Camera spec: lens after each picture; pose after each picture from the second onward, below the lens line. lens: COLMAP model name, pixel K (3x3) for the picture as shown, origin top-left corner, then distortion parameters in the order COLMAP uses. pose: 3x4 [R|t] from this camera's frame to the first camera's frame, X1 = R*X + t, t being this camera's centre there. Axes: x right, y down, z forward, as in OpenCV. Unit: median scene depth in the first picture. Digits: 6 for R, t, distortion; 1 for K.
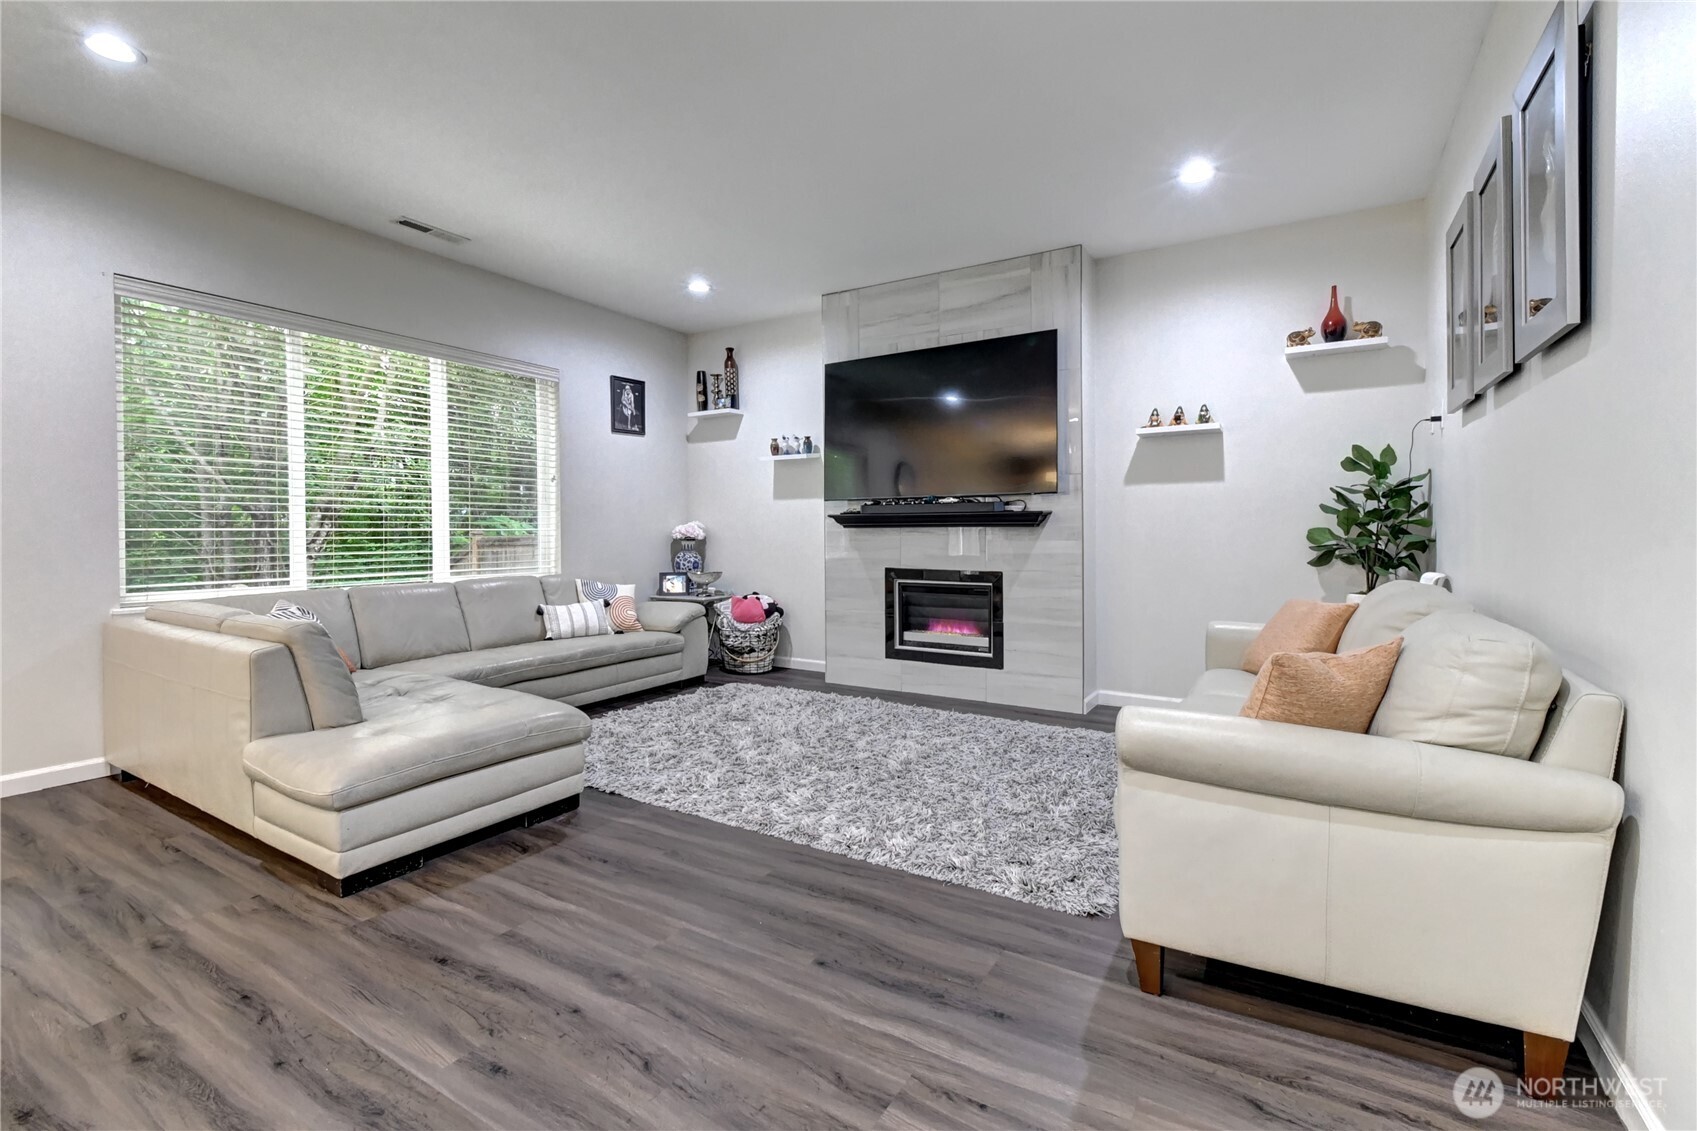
lens RADIAL K [[756.1, 0, 756.5], [0, 756.1, 523.3], [0, 0, 1]] dist [0.009630, 0.000064]
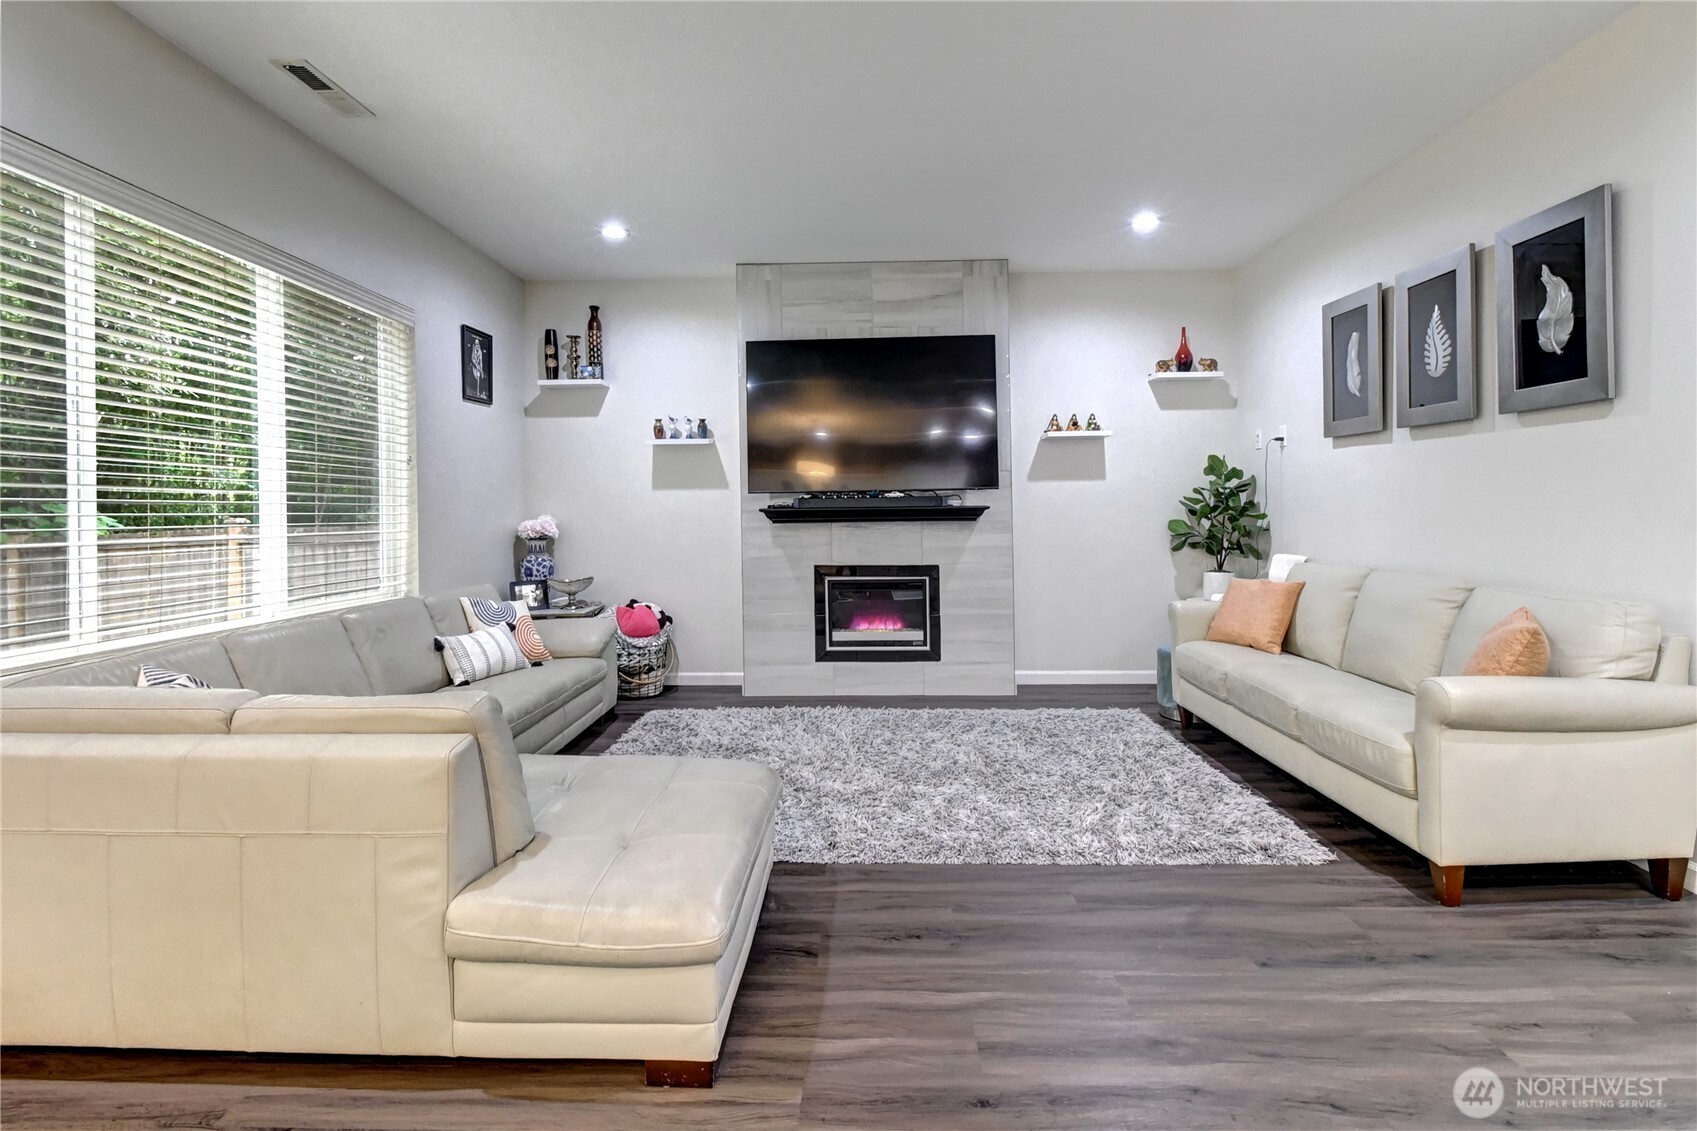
lens RADIAL K [[816.9, 0, 846.1], [0, 816.9, 495.1], [0, 0, 1]] dist [0.003415, -0.000395]
pose [[0.849928, 0.004996, 0.526876, -0.350895], [0.003397, 0.999882, -0.014961, -0.013594], [-0.526889, 0.014506, 0.849811, 0.125331]]
